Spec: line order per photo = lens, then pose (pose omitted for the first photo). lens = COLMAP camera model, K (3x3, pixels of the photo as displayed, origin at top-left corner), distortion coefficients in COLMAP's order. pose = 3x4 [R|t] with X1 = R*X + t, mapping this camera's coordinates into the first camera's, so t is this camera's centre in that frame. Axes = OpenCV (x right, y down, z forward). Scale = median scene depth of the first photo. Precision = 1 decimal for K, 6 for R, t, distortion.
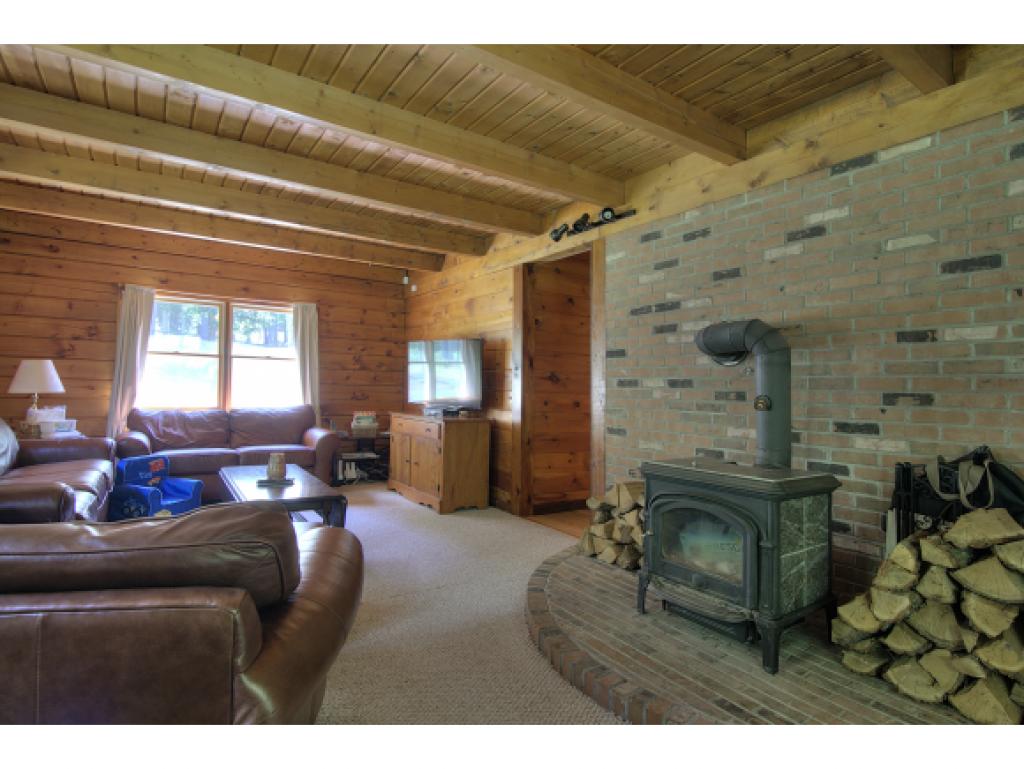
lens RADIAL K [[529.2, 0, 513.4], [0, 529.2, 385.1], [0, 0, 1]] dist [-0.020896, 0.002939]
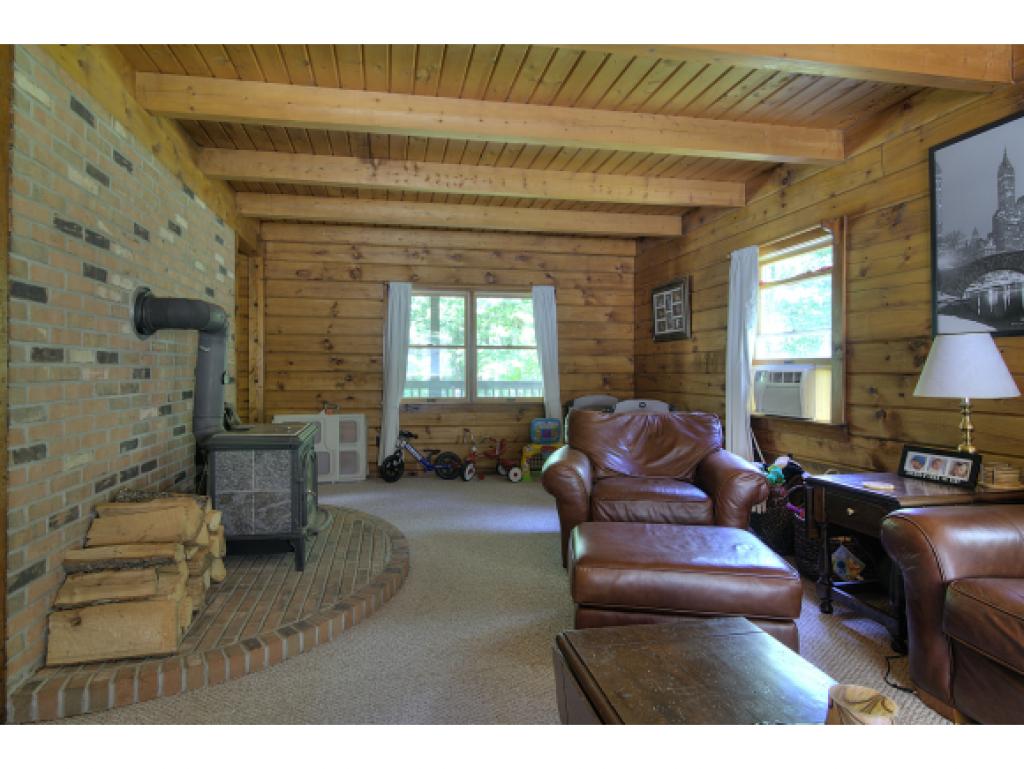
lens RADIAL K [[529.2, 0, 511.3], [0, 529.2, 374.2], [0, 0, 1]] dist [-0.020896, 0.002939]
pose [[-0.930136, -0.021091, 0.366609, -0.426690], [-0.019911, 0.999777, 0.006999, 0.003262], [-0.366675, -0.000790, -0.930349, 1.406935]]
